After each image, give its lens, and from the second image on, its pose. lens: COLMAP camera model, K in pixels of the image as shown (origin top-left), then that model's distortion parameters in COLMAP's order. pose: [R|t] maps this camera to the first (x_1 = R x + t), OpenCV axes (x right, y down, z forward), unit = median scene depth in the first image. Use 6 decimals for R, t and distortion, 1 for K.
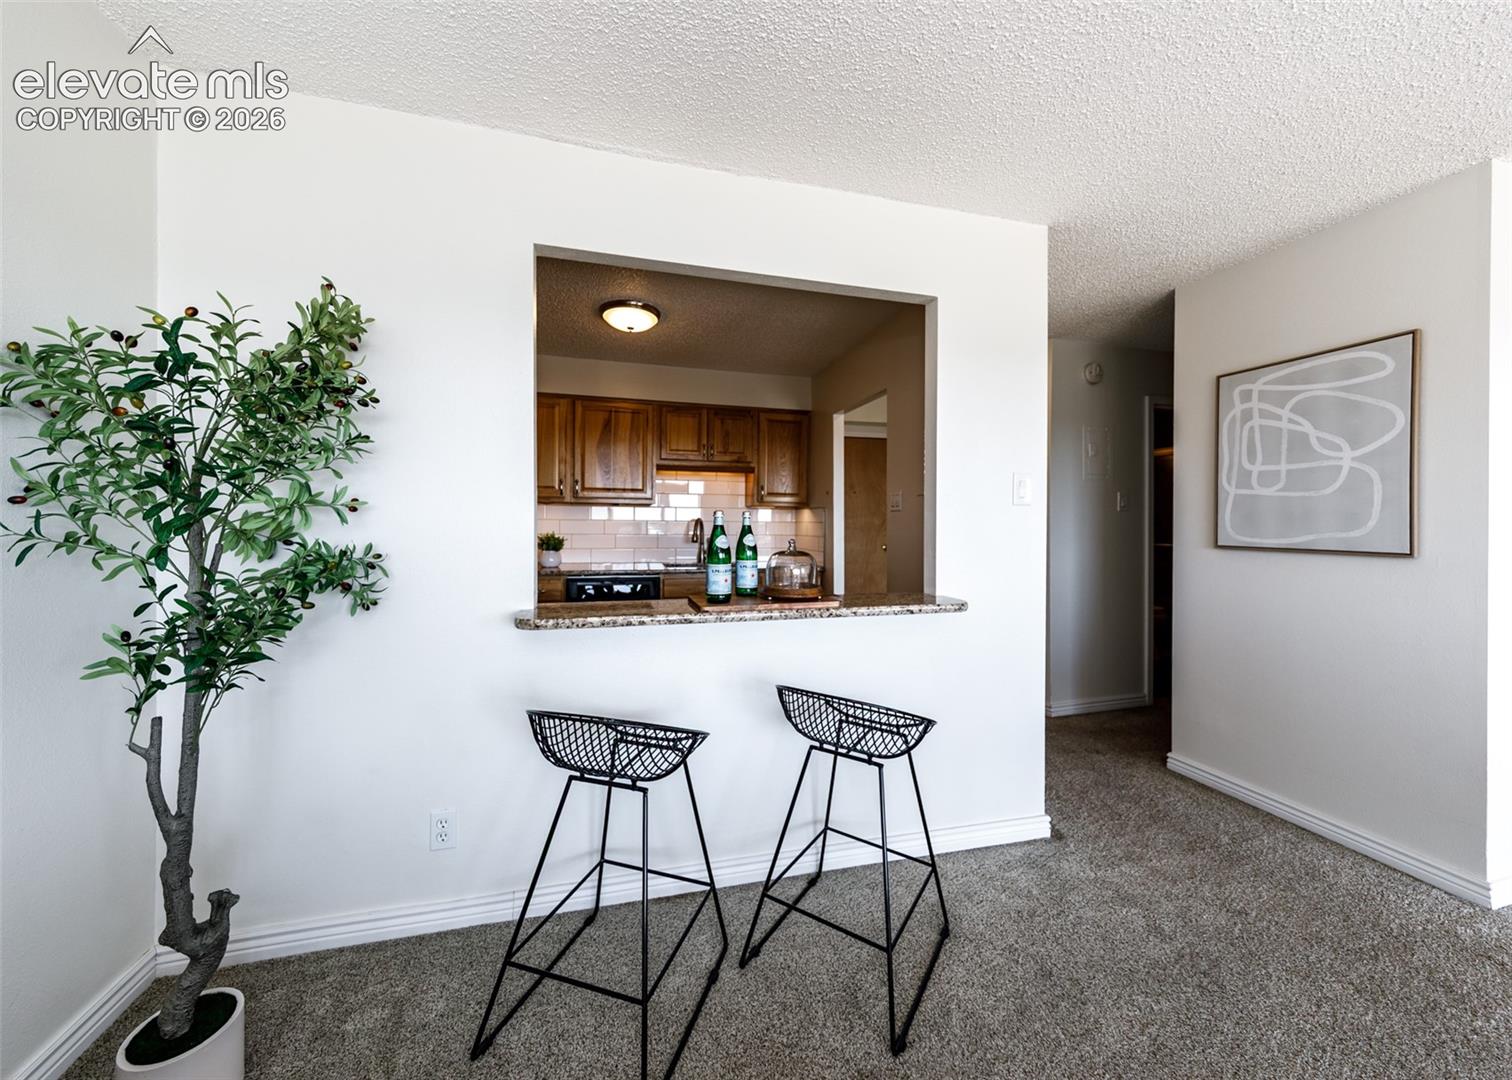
lens RADIAL K [[555.1, 0, 756.1], [0, 555.1, 516.1], [0, 0, 1]] dist [0.002455, -0.000245]
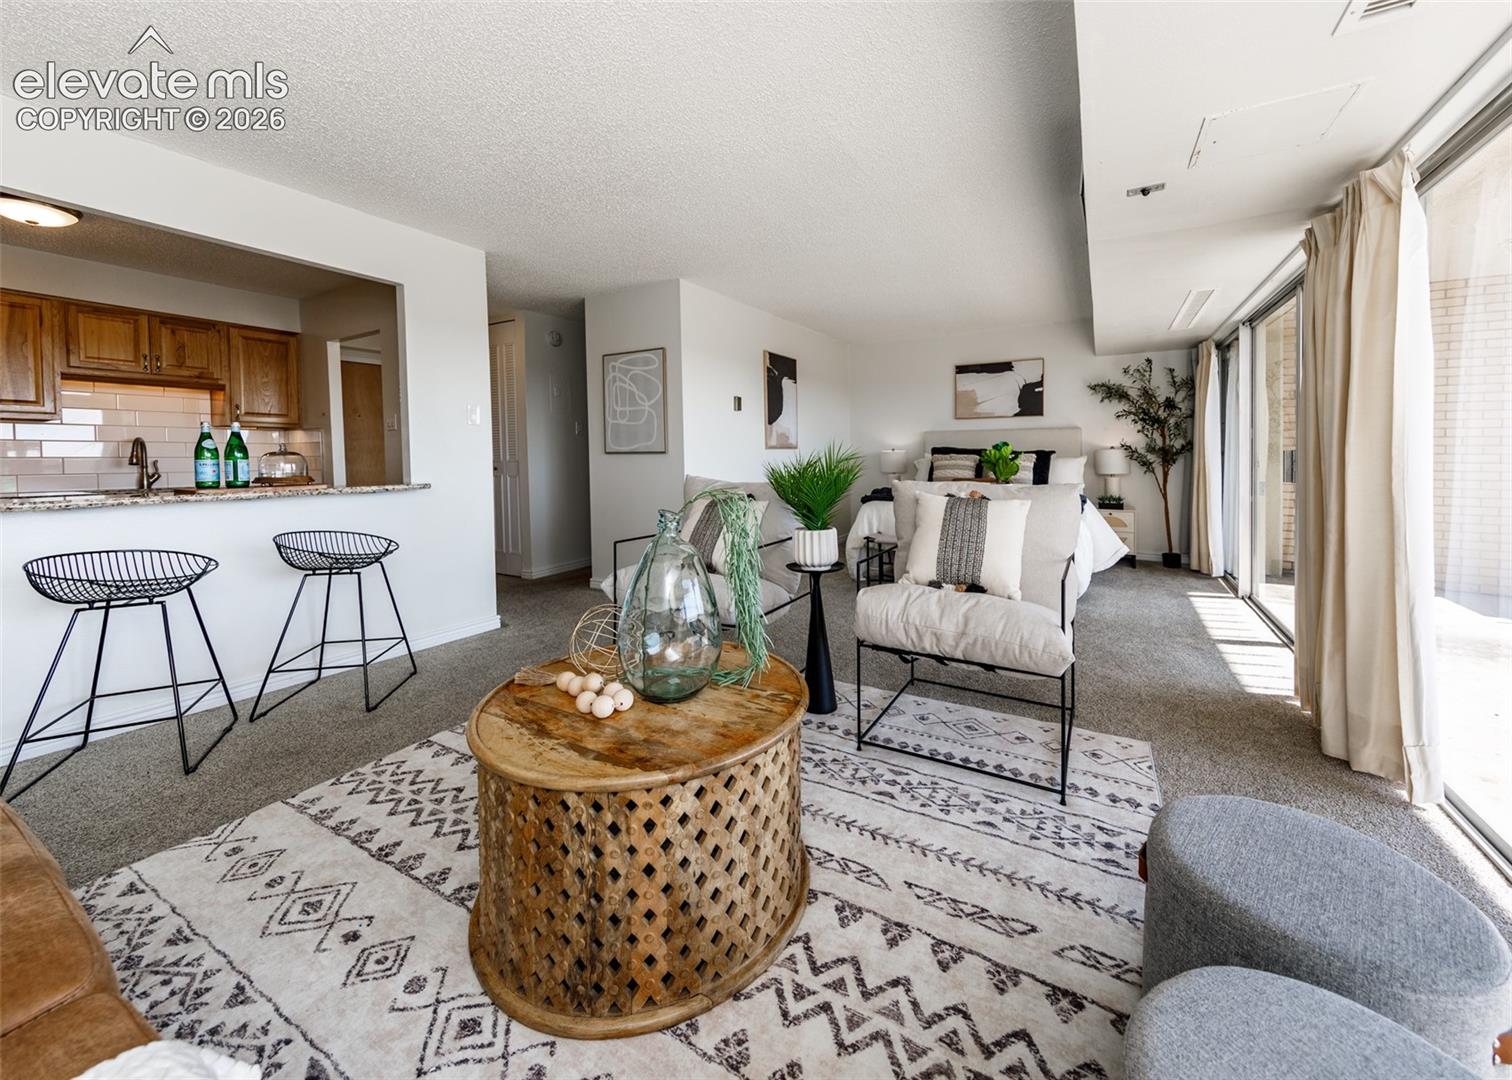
lens RADIAL K [[555.1, 0, 775.4], [0, 555.1, 480.6], [0, 0, 1]] dist [0.002455, -0.000245]
pose [[0.701408, -0.044663, 0.711359, -0.051729], [0.002547, 0.998185, 0.060161, 0.043525], [-0.712755, -0.040386, 0.700249, -0.695922]]
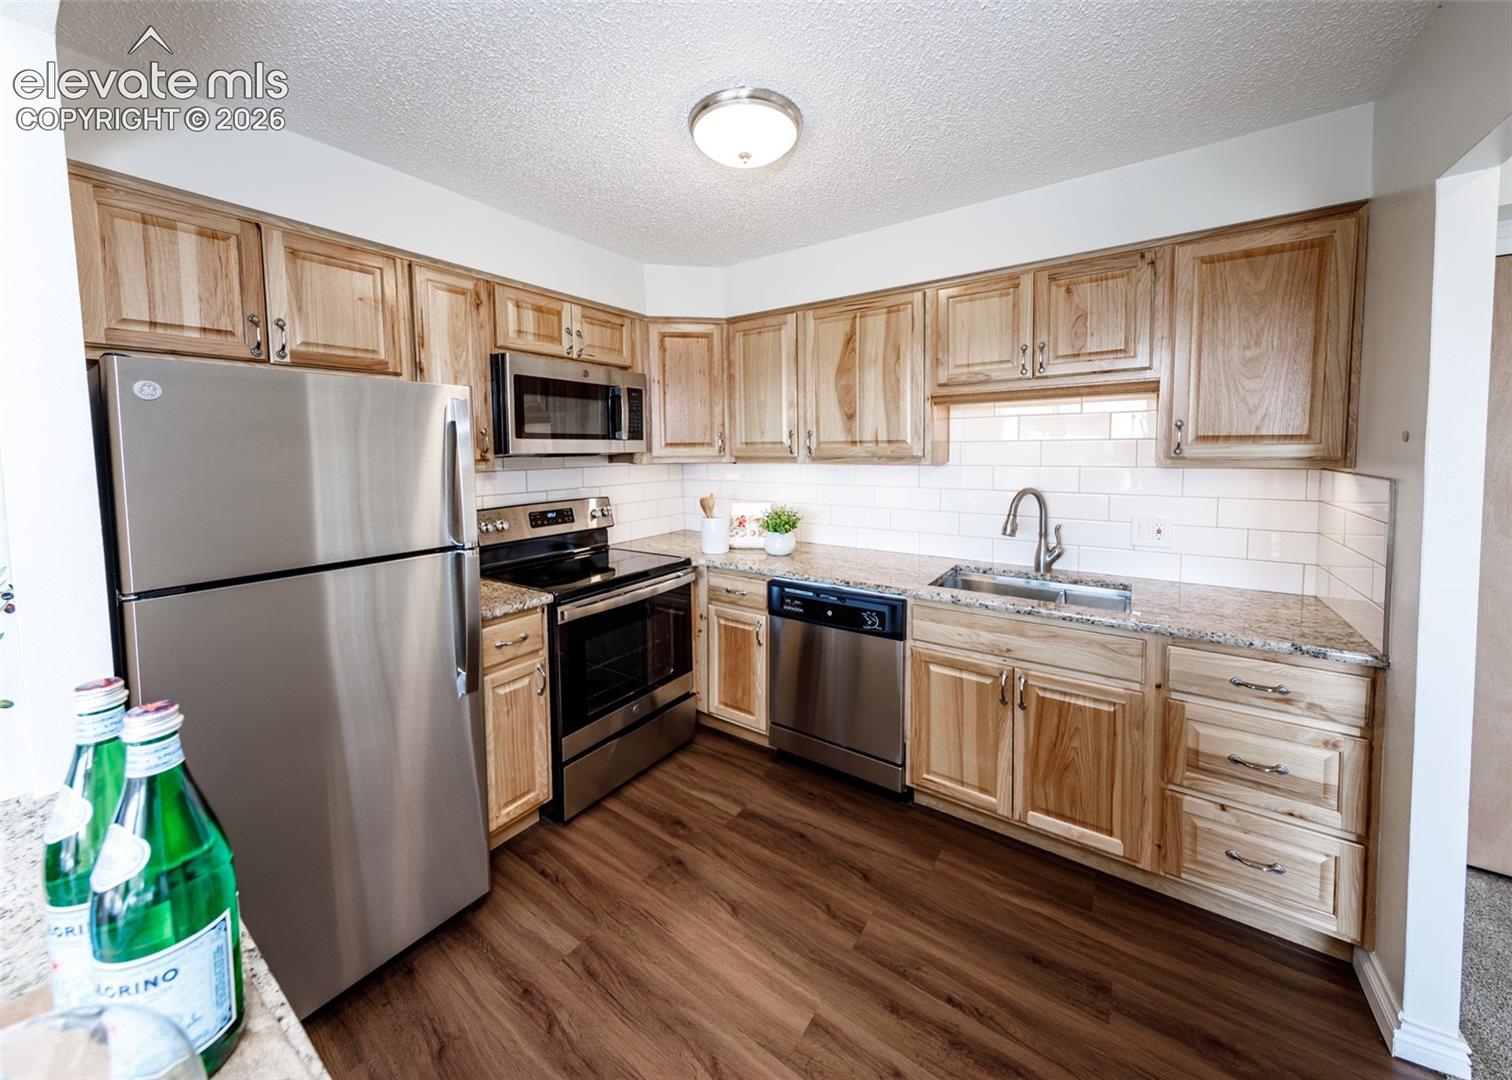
lens RADIAL K [[555.1, 0, 739.0], [0, 555.1, 483.6], [0, 0, 1]] dist [0.002455, -0.000245]
pose [[0.646858, 0.027457, -0.762116, 0.229868], [0.035687, 0.997167, 0.066216, -0.084086], [0.761775, -0.070030, 0.644046, 0.844149]]
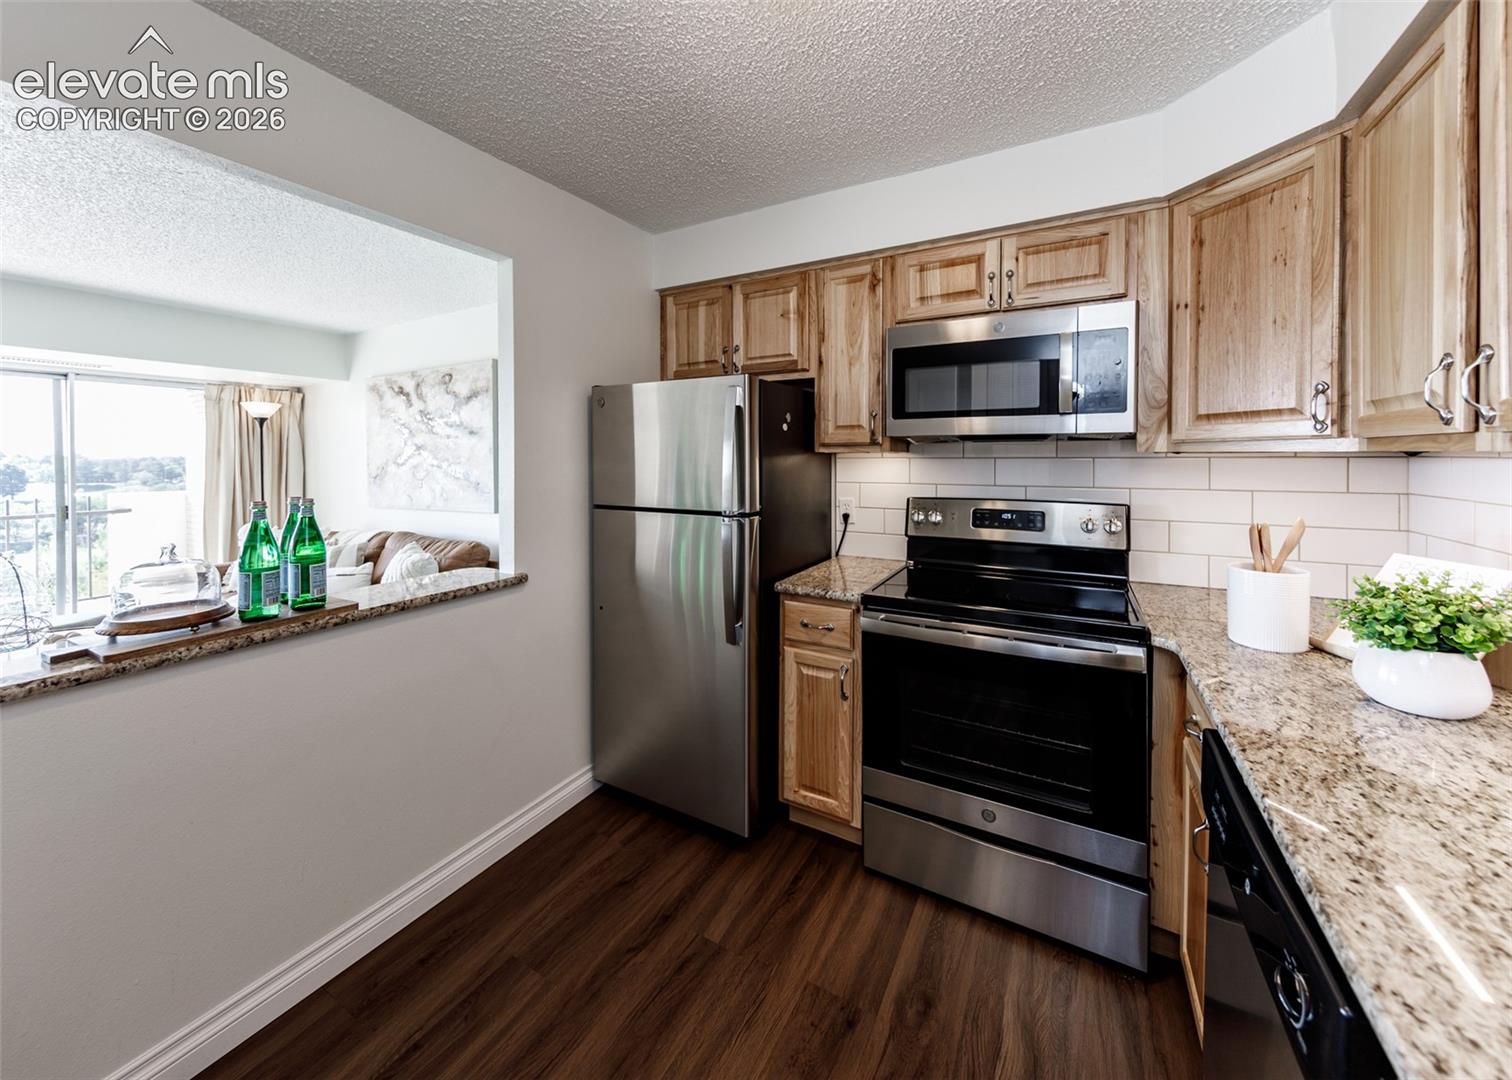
lens RADIAL K [[557.3, 0, 739.9], [0, 557.3, 466.5], [0, 0, 1]] dist [0.010804, -0.001352]
pose [[-0.708018, 0.001543, -0.706193, 0.039990], [0.005247, 0.999982, -0.003076, -0.036777], [0.706175, -0.005883, -0.708013, 1.622002]]
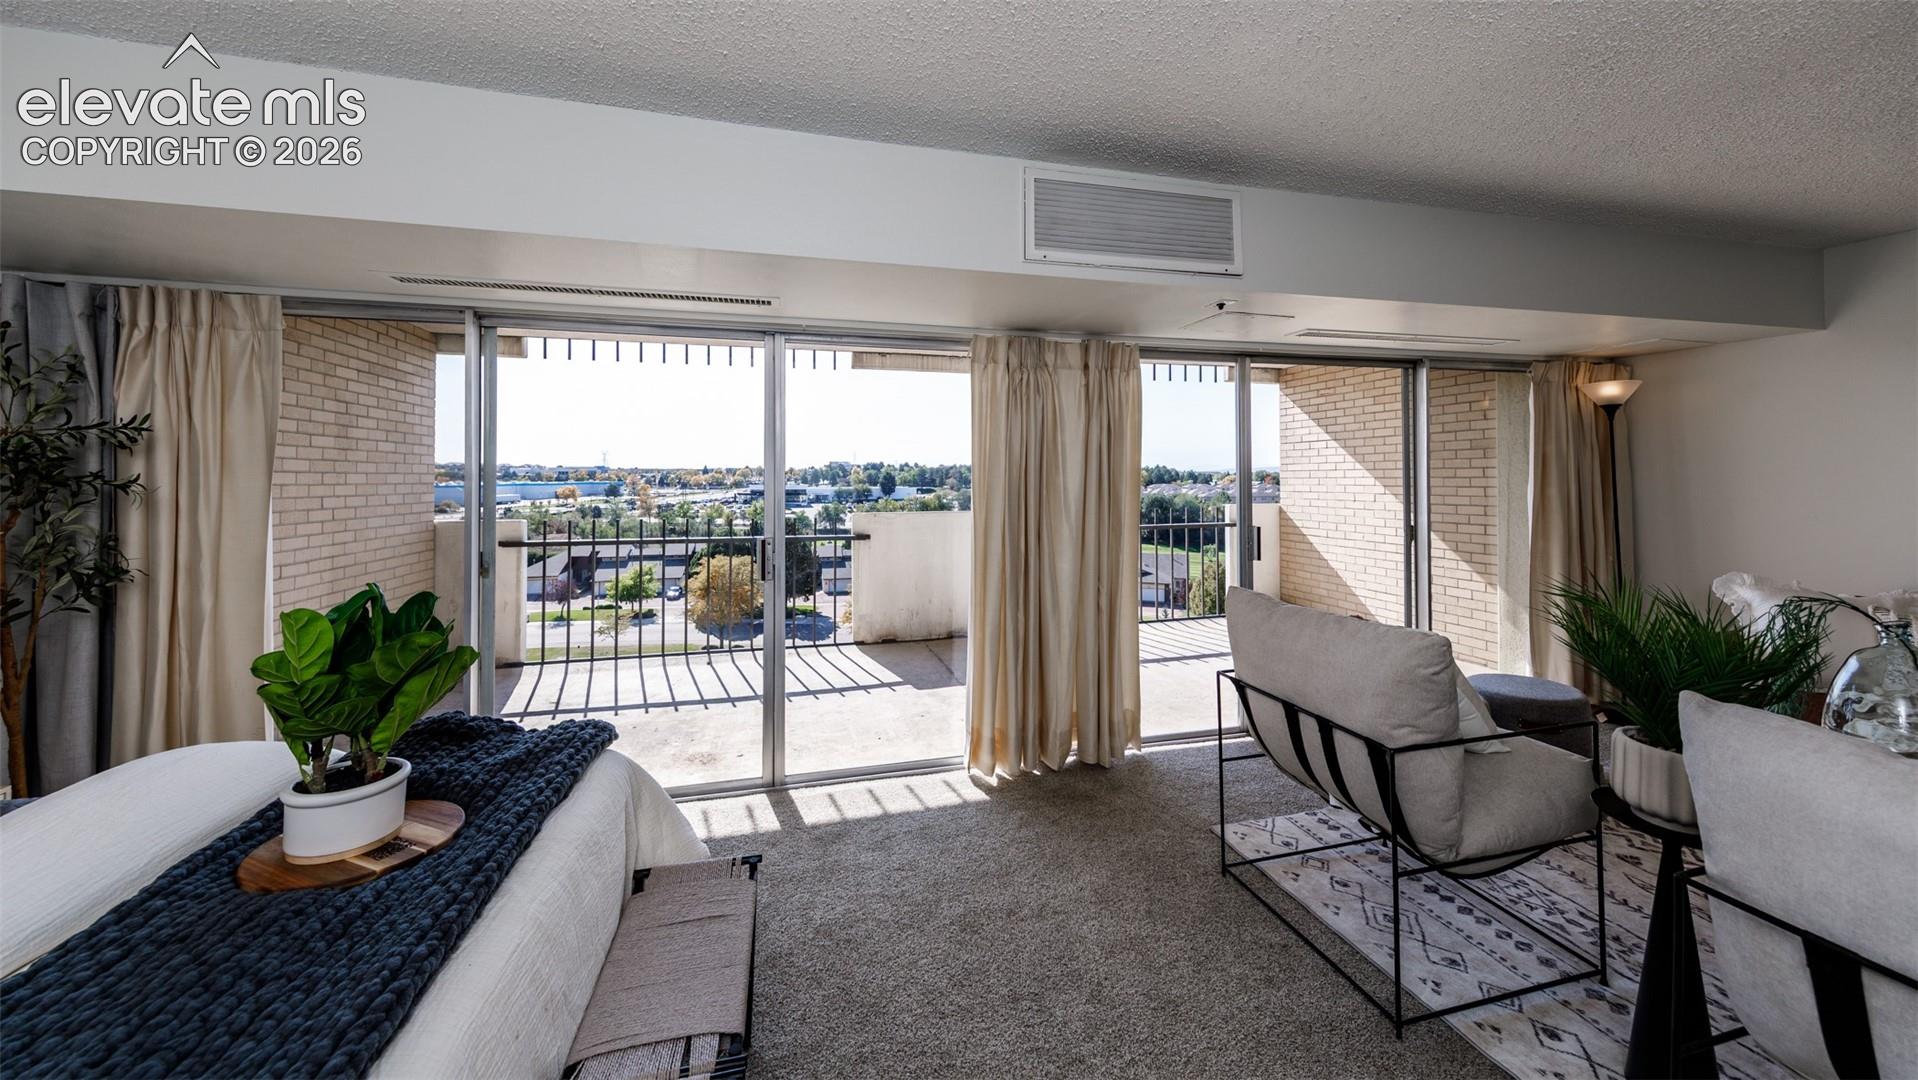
lens RADIAL K [[677.5, 0, 965.3], [0, 677.5, 456.9], [0, 0, 1]] dist [0.000478, 0.000614]
pose [[-0.999997, -0.002044, 0.001085, 1.324811], [-0.002077, 0.999509, -0.031252, -0.052164], [-0.001021, -0.031254, -0.999511, 0.574490]]
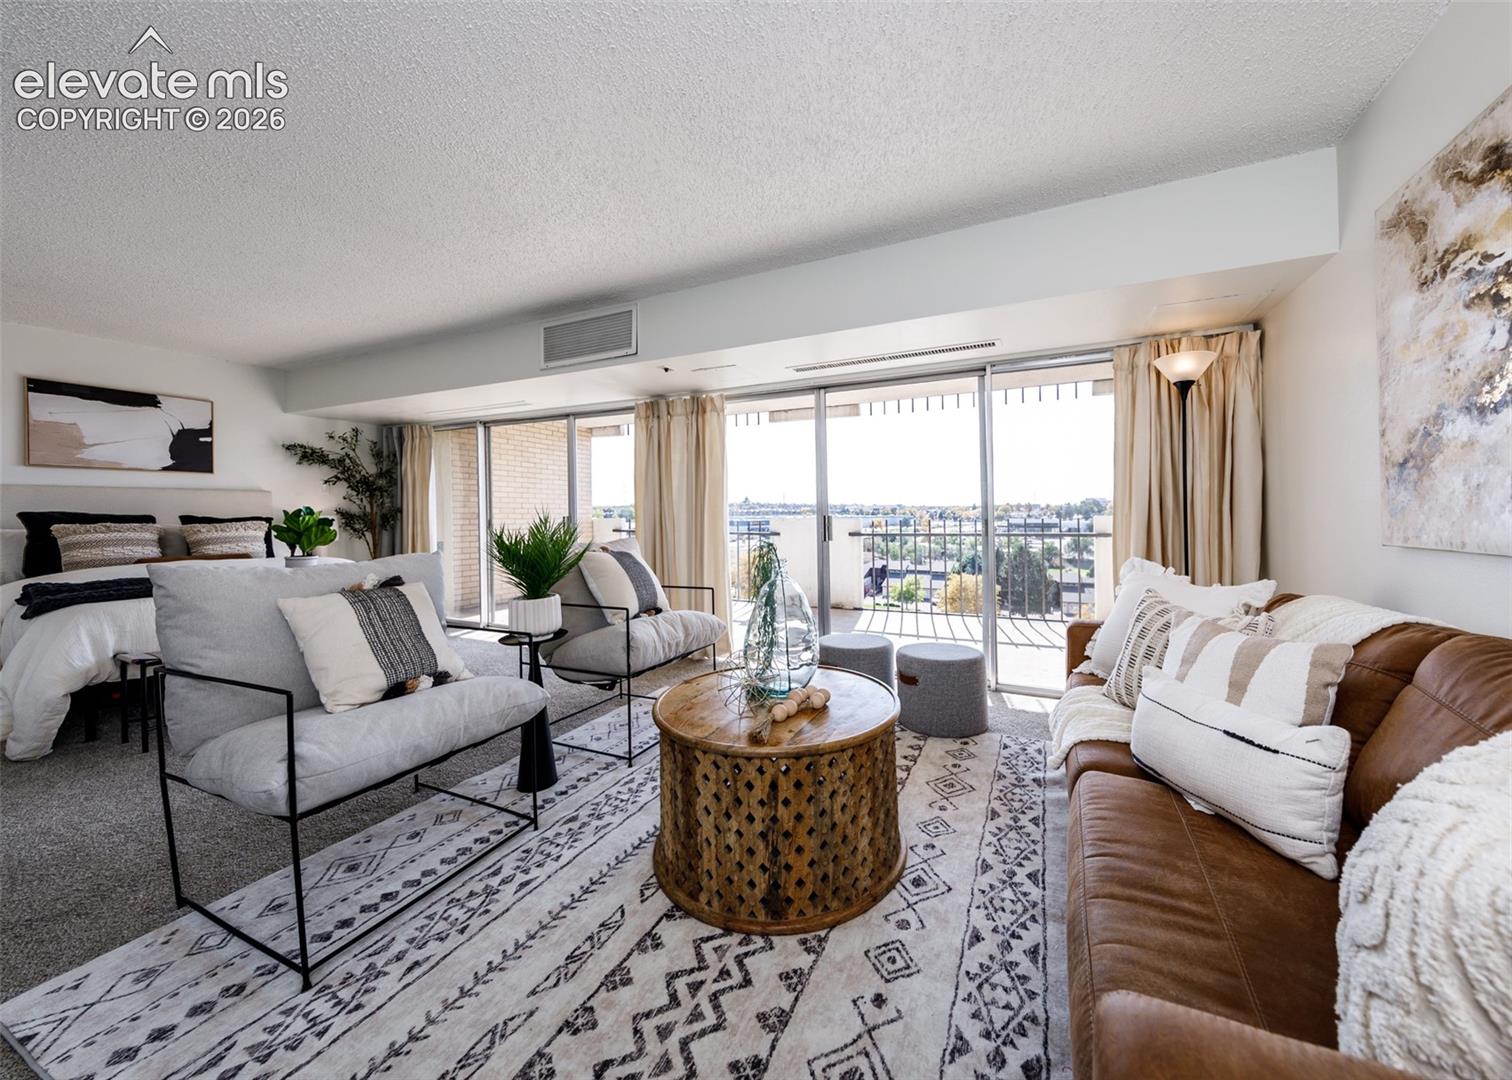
lens RADIAL K [[555.1, 0, 817.2], [0, 555.1, 515.4], [0, 0, 1]] dist [0.002455, -0.000245]
pose [[-0.789300, -0.001519, 0.614006, -0.272567], [0.000484, 0.999995, 0.003096, 0.047617], [-0.614008, 0.002741, -0.789295, 0.404909]]
